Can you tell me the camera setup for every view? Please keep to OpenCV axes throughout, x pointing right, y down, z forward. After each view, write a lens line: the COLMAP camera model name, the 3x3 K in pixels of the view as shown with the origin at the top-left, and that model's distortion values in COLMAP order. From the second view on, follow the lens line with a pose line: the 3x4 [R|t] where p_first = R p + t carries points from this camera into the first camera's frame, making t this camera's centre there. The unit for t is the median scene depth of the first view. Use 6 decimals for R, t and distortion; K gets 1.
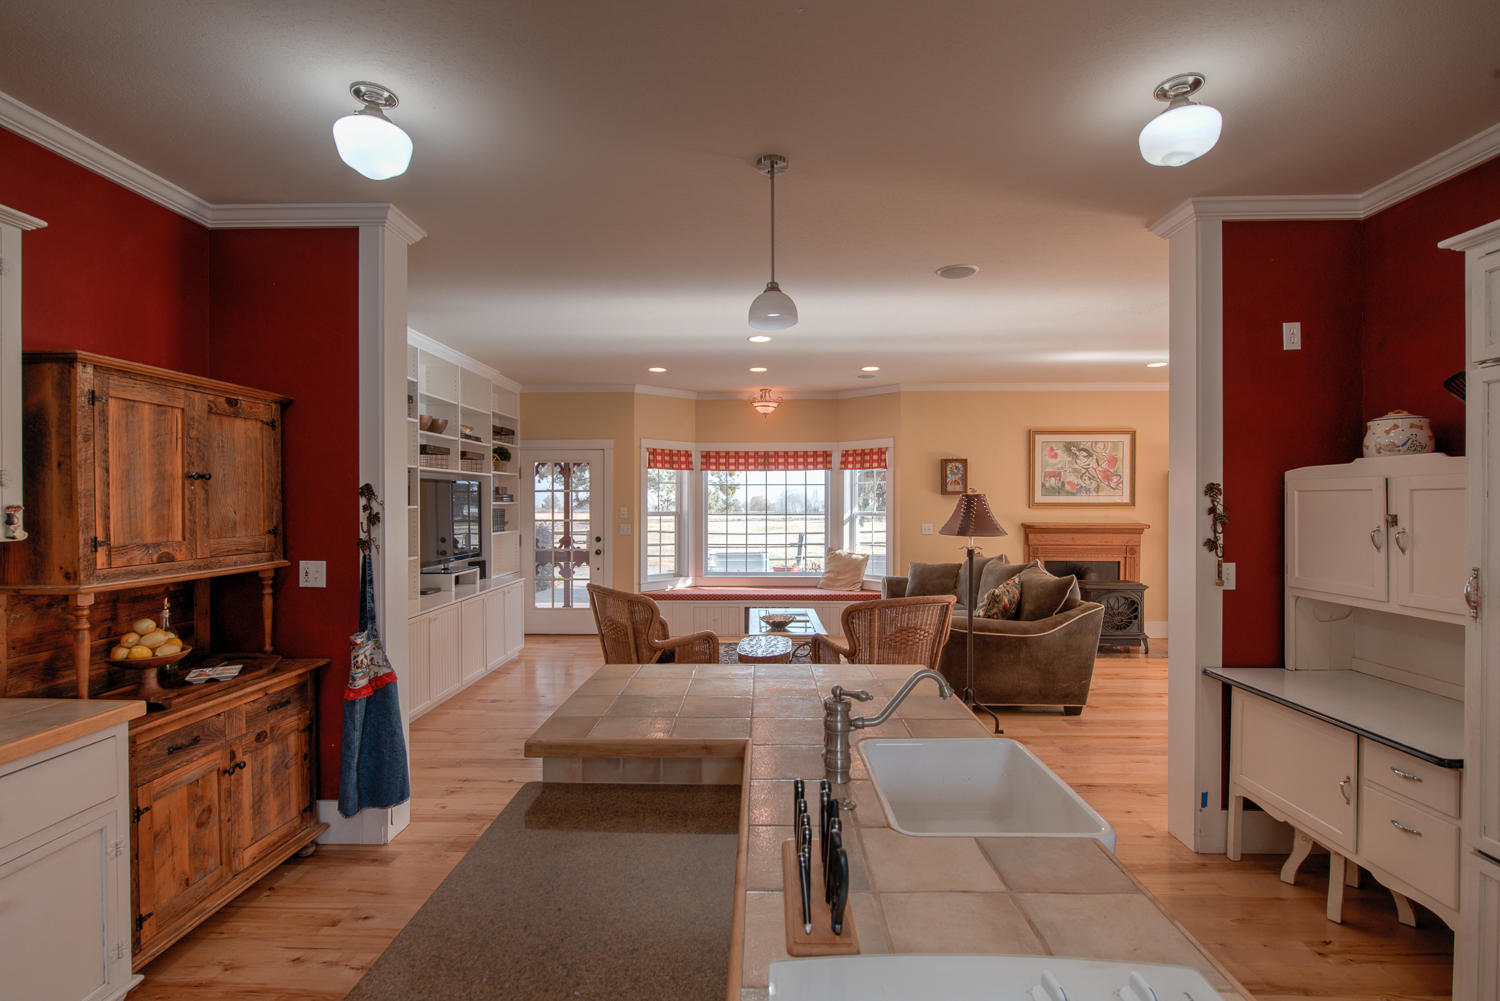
lens RADIAL K [[675.2, 0, 752.3], [0, 675.2, 502.5], [0, 0, 1]] dist [-0.007689, -0.001175]
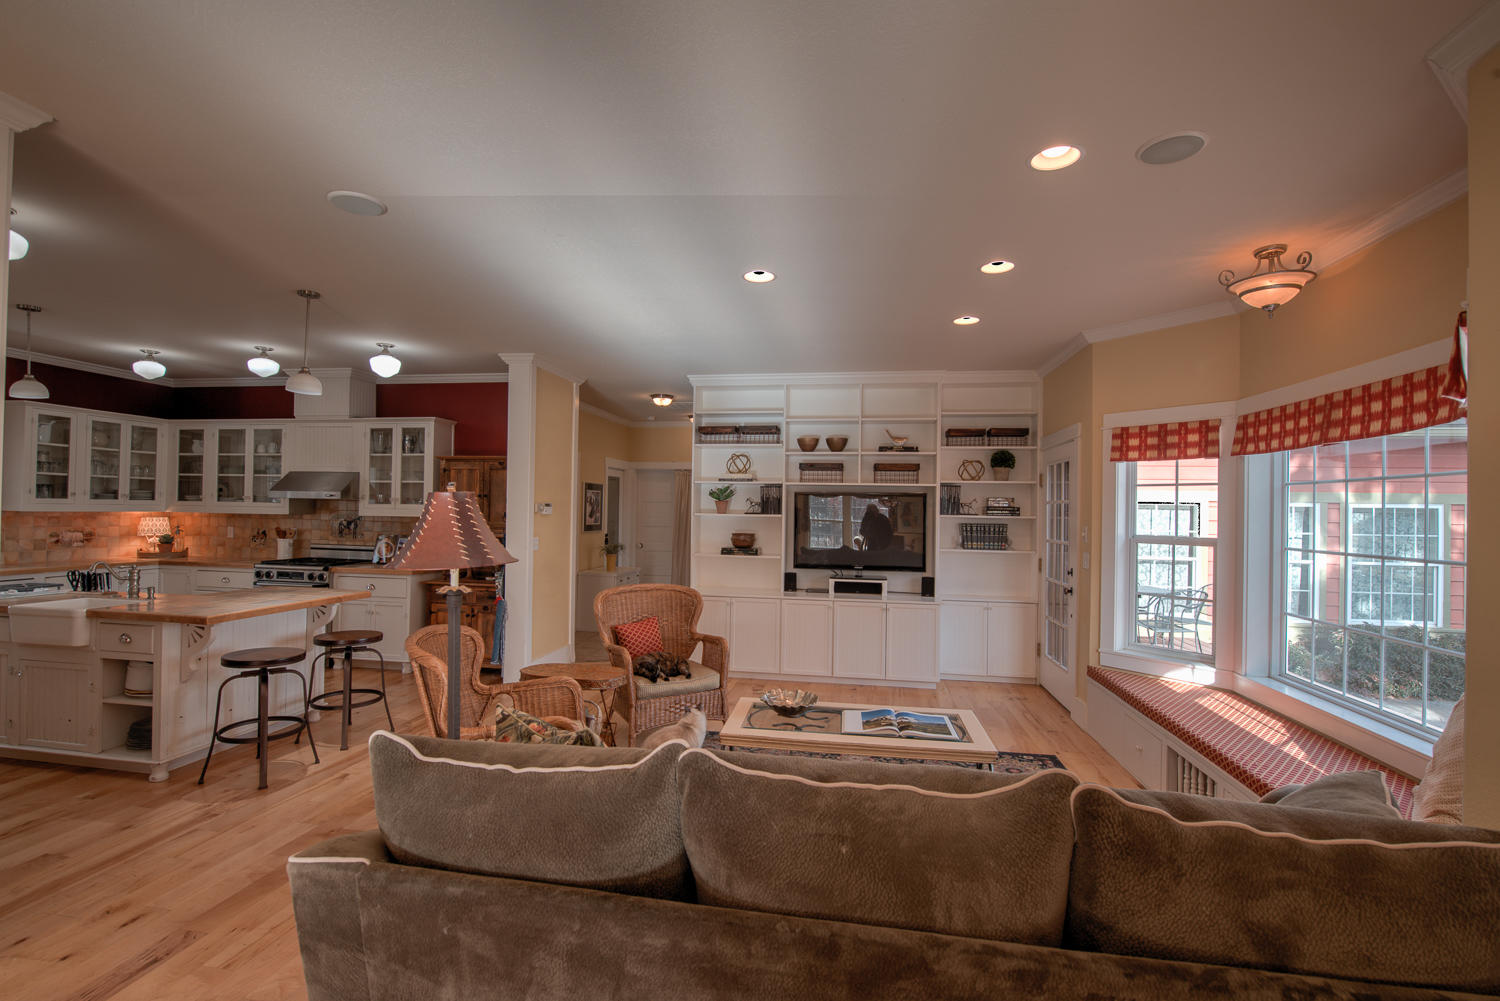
lens RADIAL K [[675.2, 0, 745.1], [0, 675.2, 503.3], [0, 0, 1]] dist [-0.007689, -0.001175]
pose [[-0.154690, -0.012719, -0.987881, 0.476121], [-0.019246, 0.999766, -0.009858, -0.001587], [0.987776, 0.017488, -0.154899, 0.749426]]
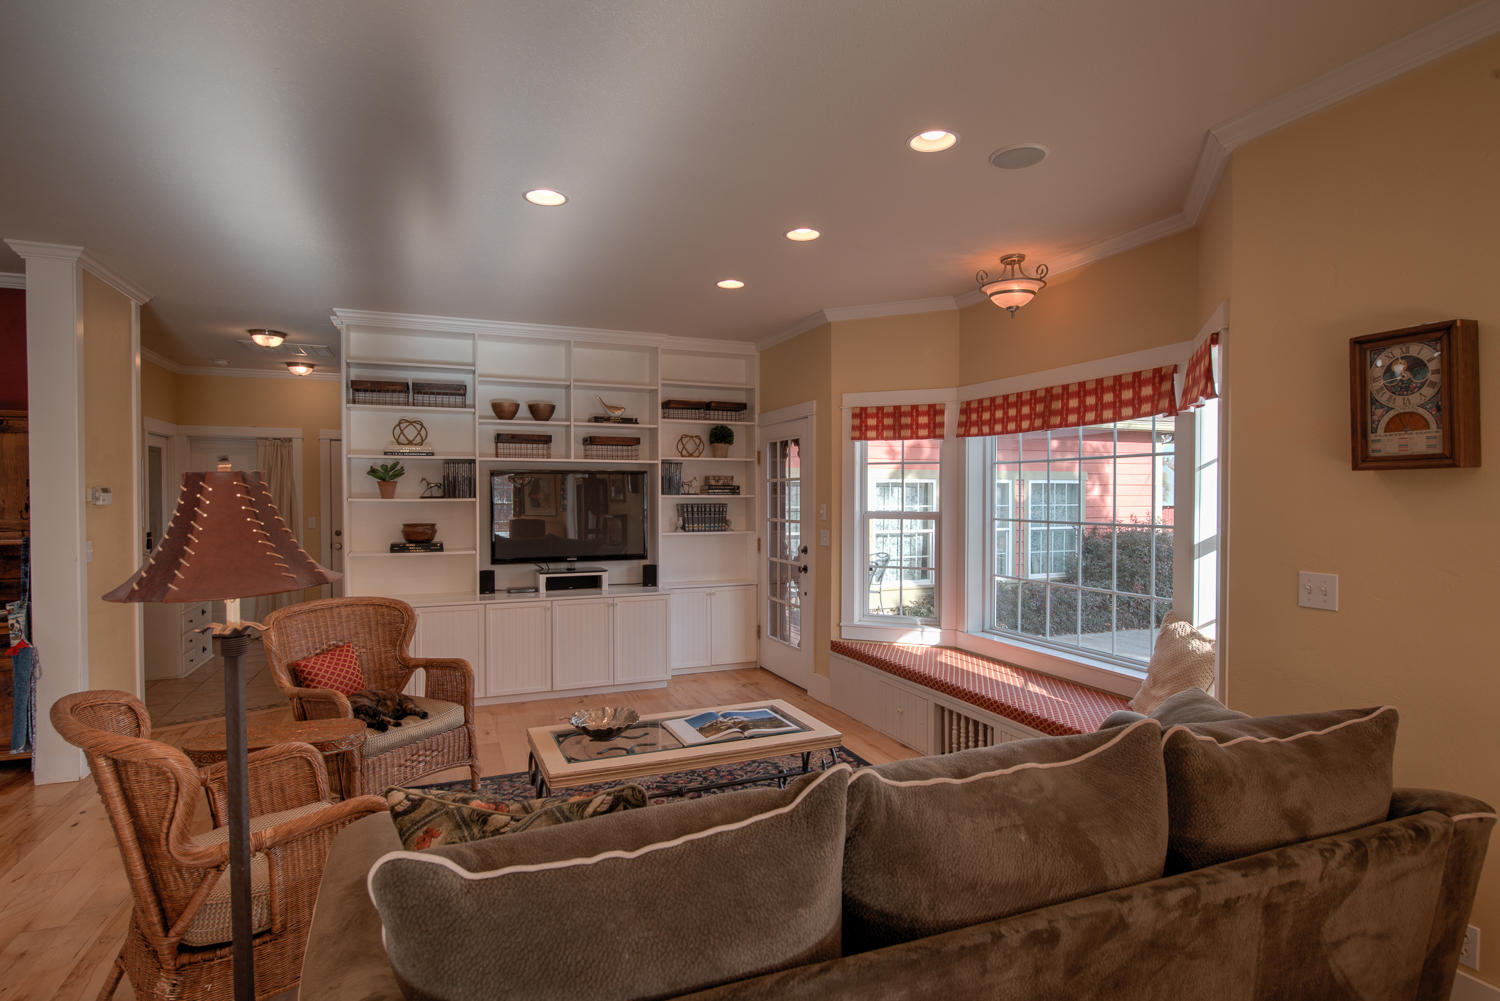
lens RADIAL K [[779.8, 0, 747.7], [0, 779.8, 503.6], [0, 0, 1]] dist [0.001077, -0.002932]
pose [[0.391417, 0.011624, -0.920140, 0.453516], [-0.002296, 0.999929, 0.011655, -0.000981], [0.920211, -0.002449, 0.391416, 0.615561]]
